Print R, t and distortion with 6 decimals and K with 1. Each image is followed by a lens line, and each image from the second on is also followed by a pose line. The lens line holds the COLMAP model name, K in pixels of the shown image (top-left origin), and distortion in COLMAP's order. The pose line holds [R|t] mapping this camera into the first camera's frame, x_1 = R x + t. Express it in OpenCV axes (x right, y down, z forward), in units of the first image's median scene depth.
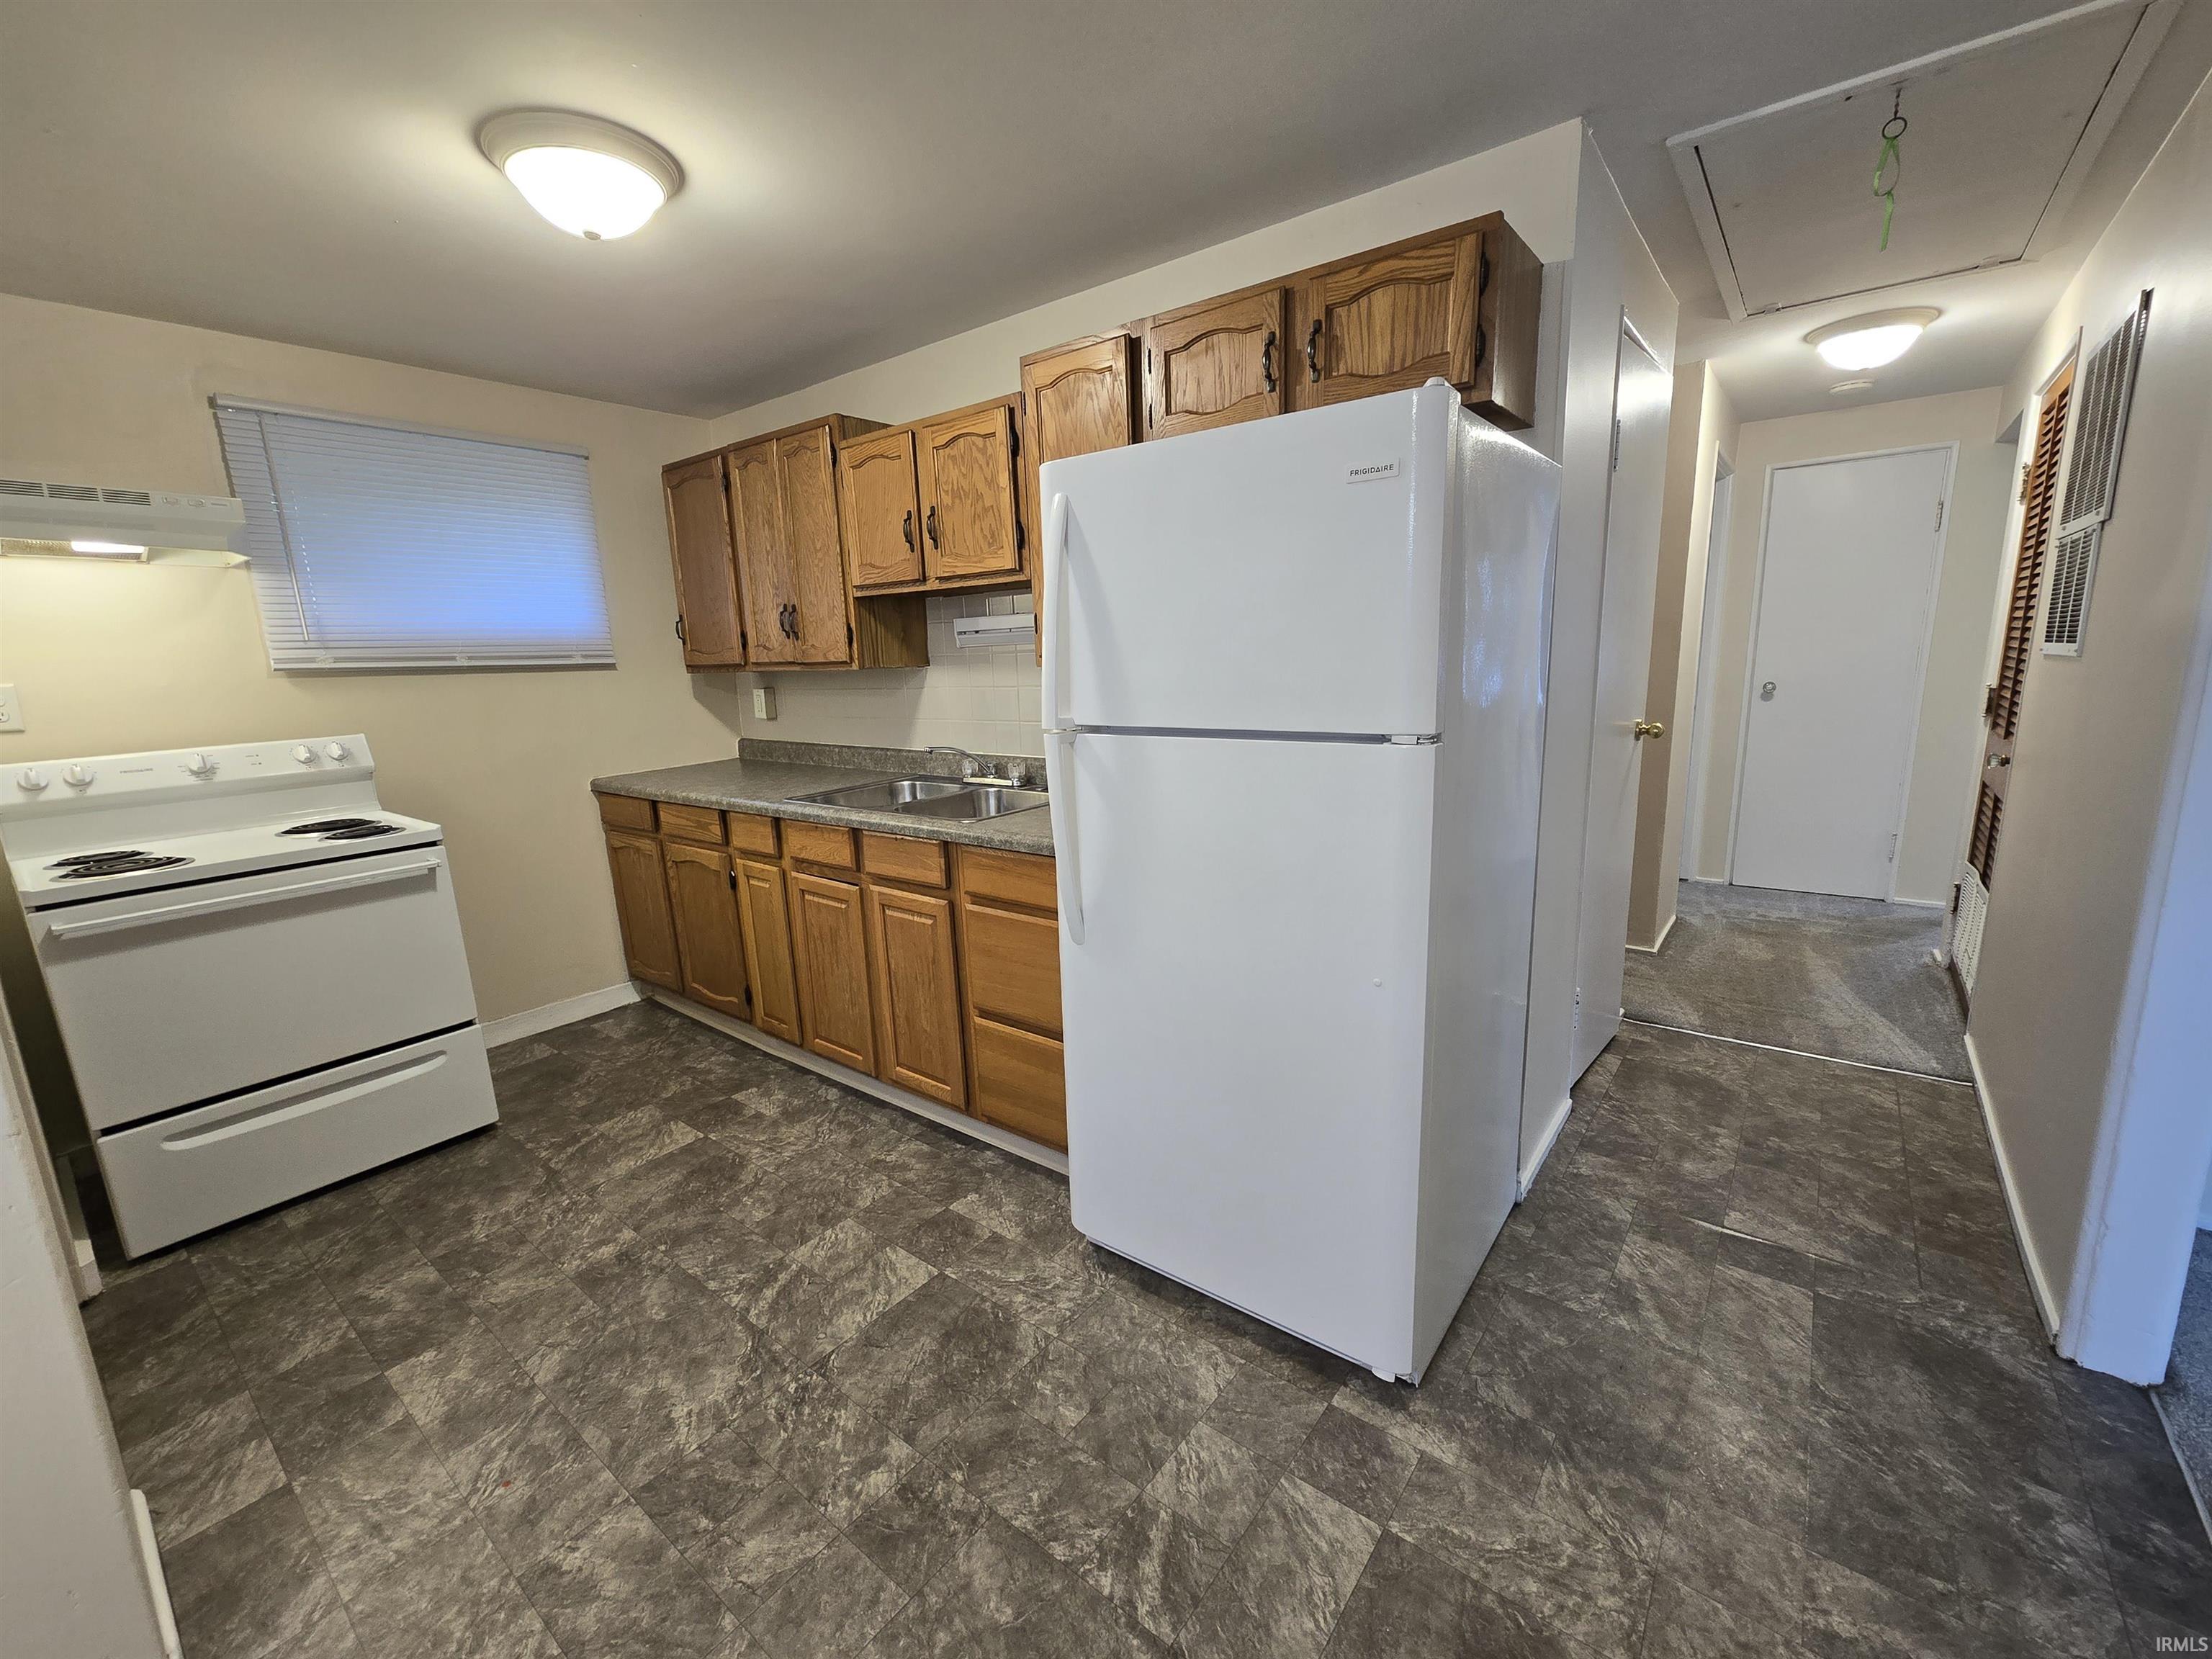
lens RADIAL K [[901.0, 0, 1107.8], [0, 901.0, 833.5], [0, 0, 1]] dist [-0.006880, 0.000624]
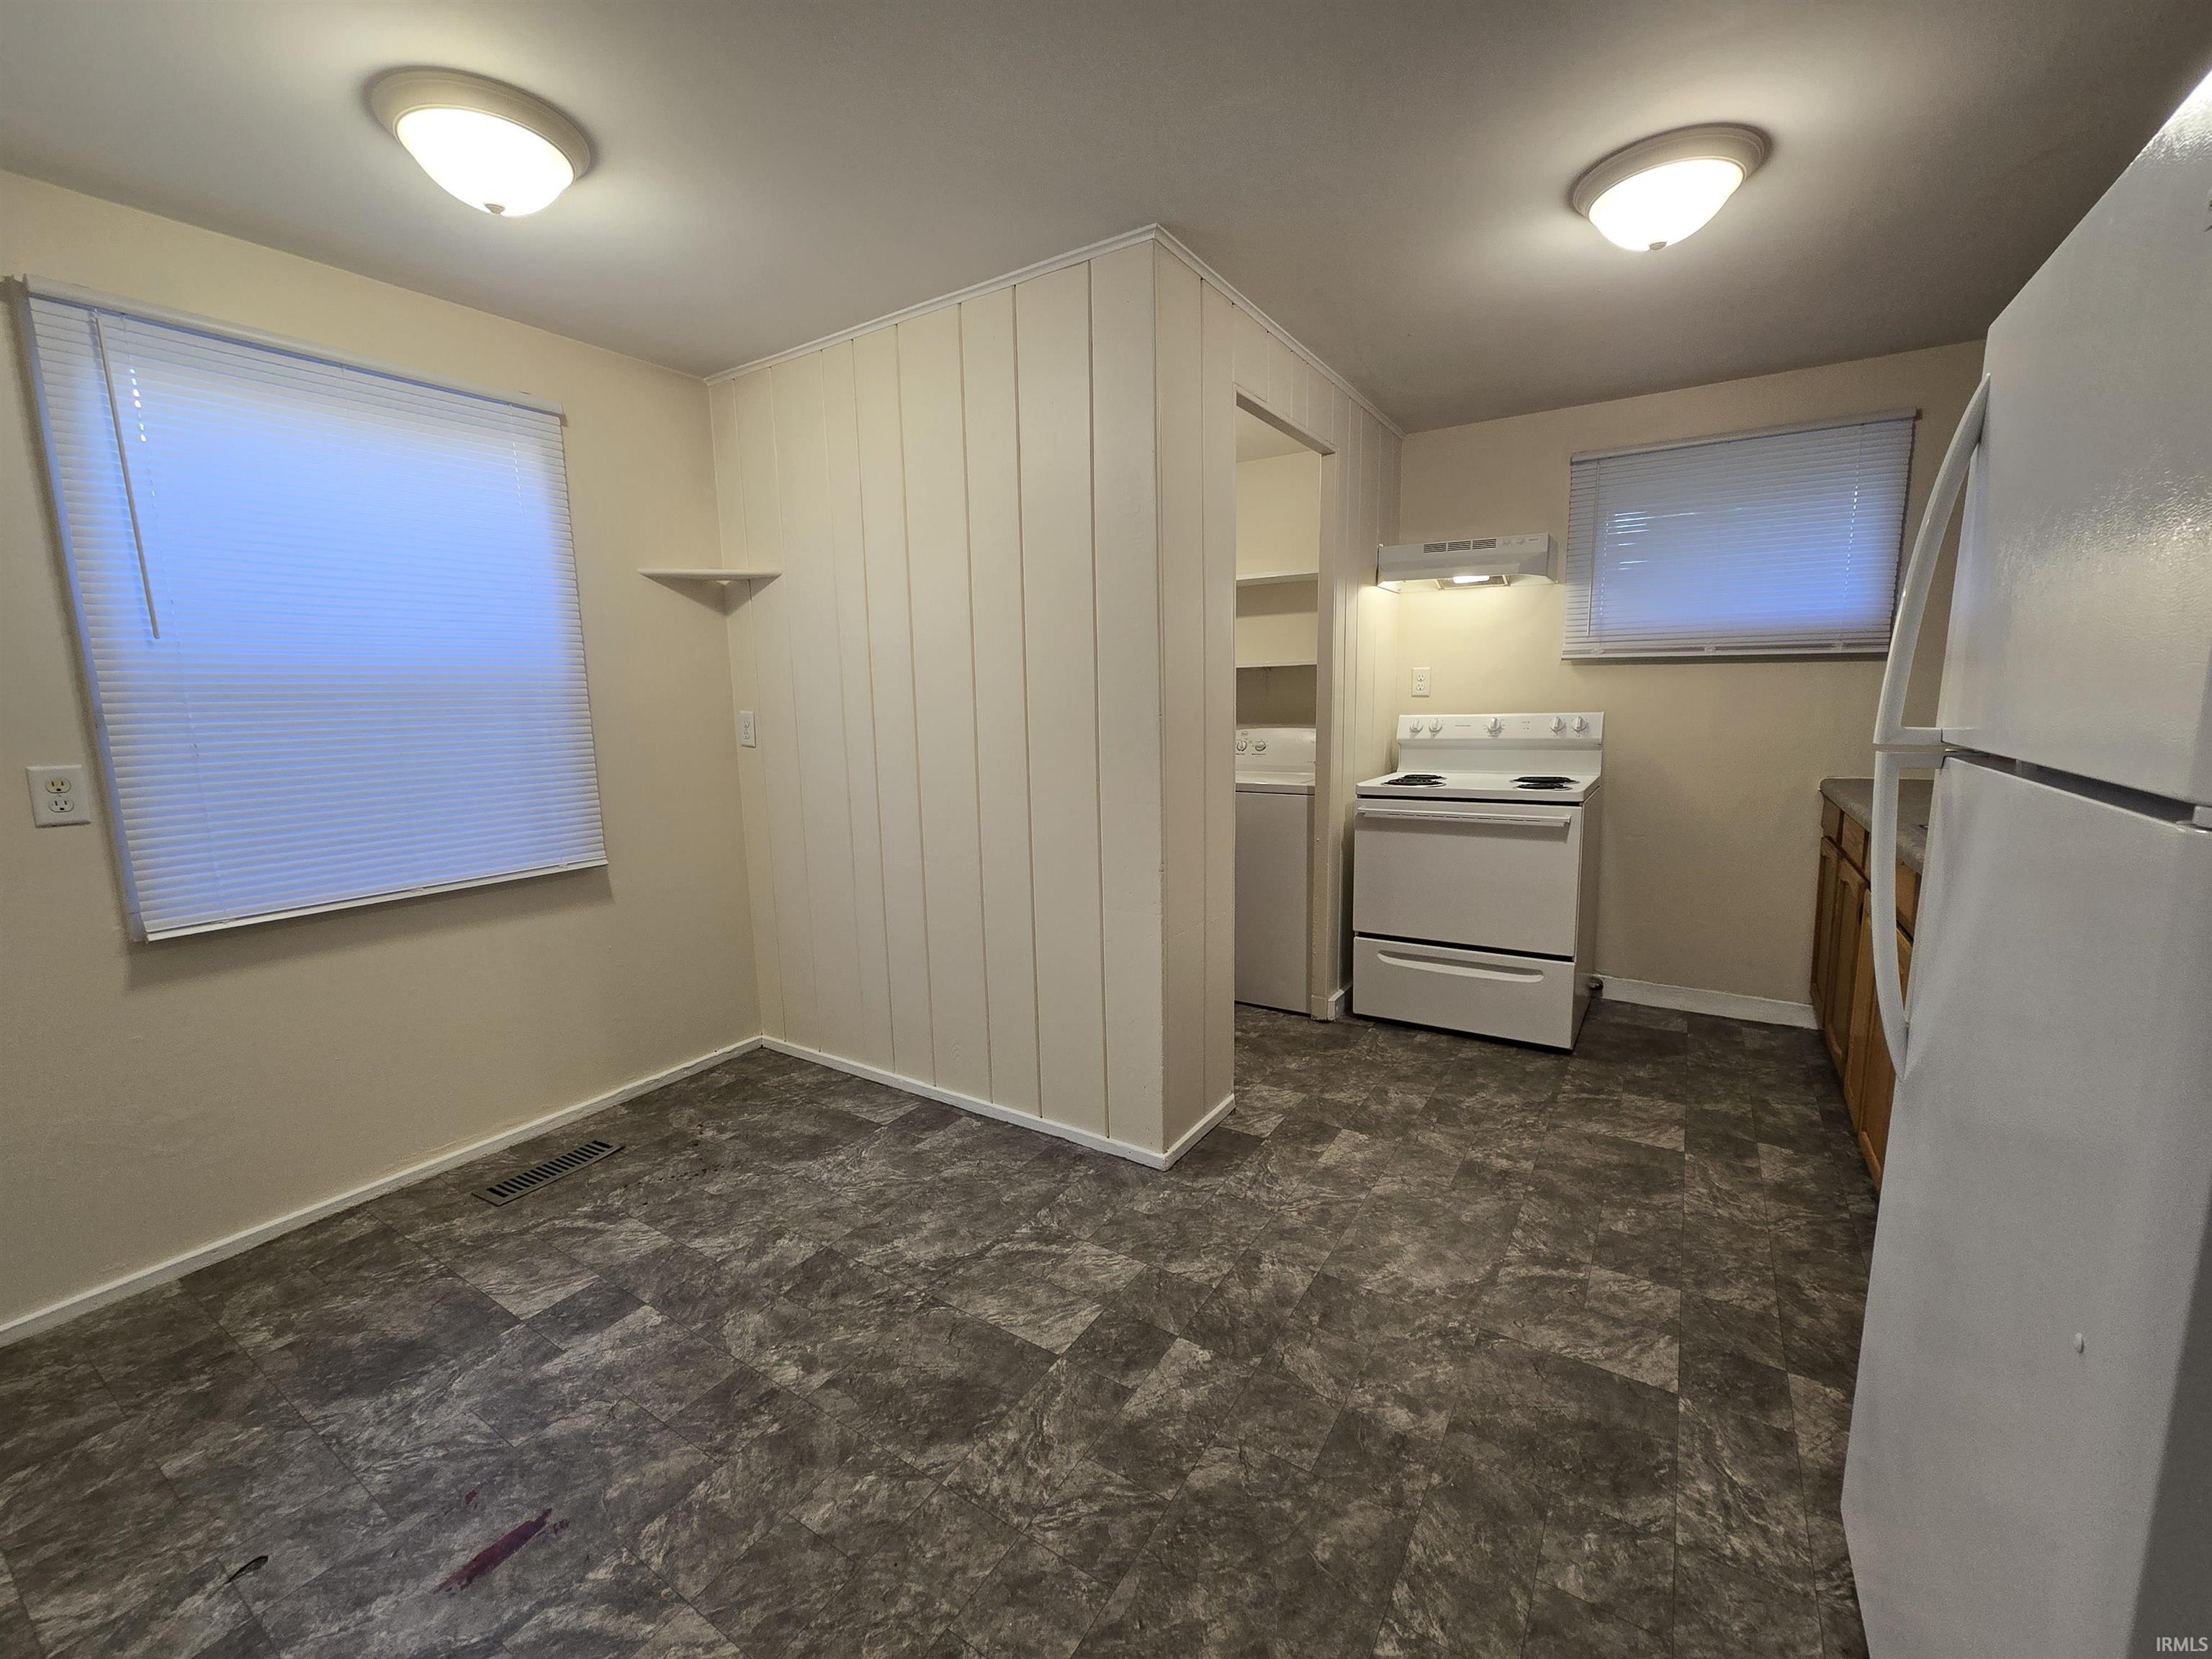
lens RADIAL K [[901.0, 0, 1103.7], [0, 901.0, 826.8], [0, 0, 1]] dist [-0.006880, 0.000624]
pose [[0.087737, 0.179872, -0.979769, 0.496329], [-0.178816, 0.970430, 0.162145, -0.053959], [0.979963, 0.160972, 0.117307, 0.326874]]
